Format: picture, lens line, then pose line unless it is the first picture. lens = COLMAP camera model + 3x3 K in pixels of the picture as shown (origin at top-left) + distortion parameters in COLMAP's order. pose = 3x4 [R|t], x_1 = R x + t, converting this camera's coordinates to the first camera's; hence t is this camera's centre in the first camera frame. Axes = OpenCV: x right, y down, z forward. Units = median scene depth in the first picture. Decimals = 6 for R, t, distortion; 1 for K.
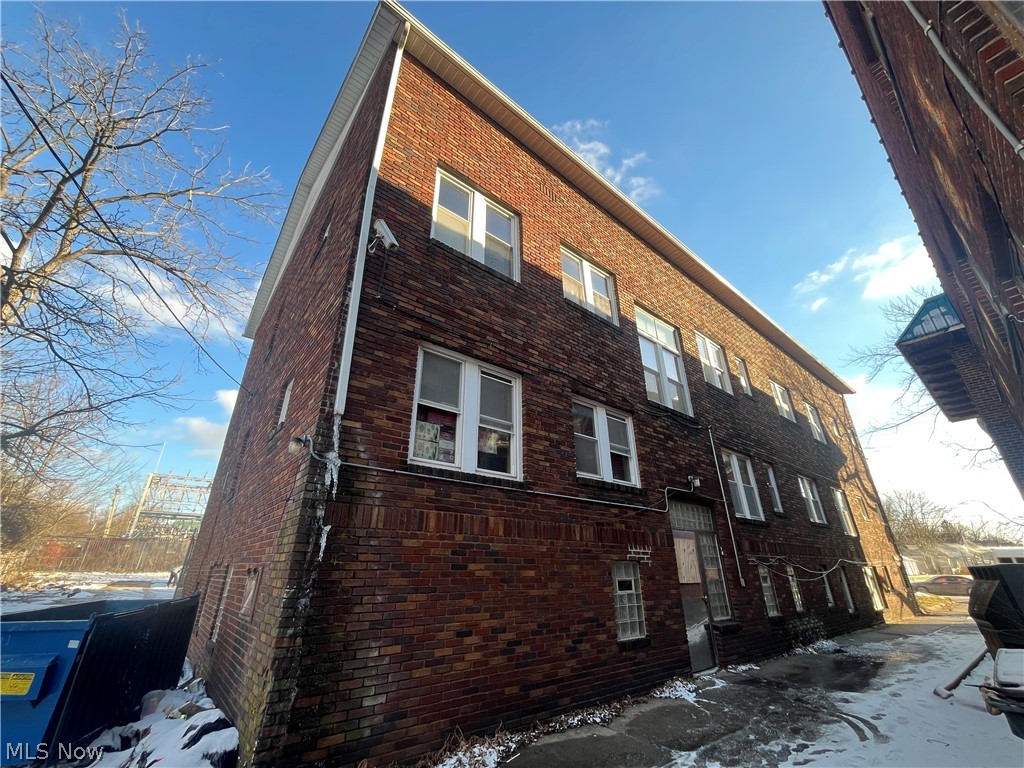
lens RADIAL K [[412.5, 0, 511.8], [0, 412.5, 384.2], [0, 0, 1]] dist [-0.004110, 0.000035]
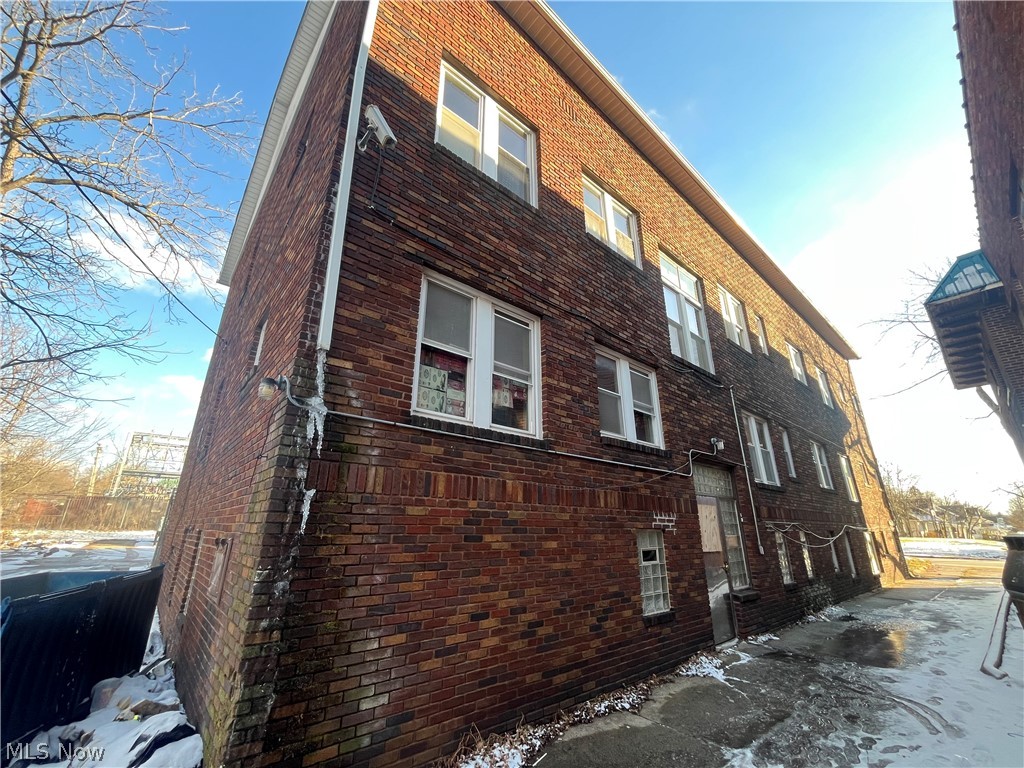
lens RADIAL K [[412.5, 0, 511.3], [0, 412.5, 383.5], [0, 0, 1]] dist [-0.004110, 0.000035]
pose [[0.999555, 0.015938, 0.025205, -0.054891], [-0.017986, 0.996369, 0.083219, 0.042925], [-0.023787, -0.083635, 0.996213, 0.138784]]
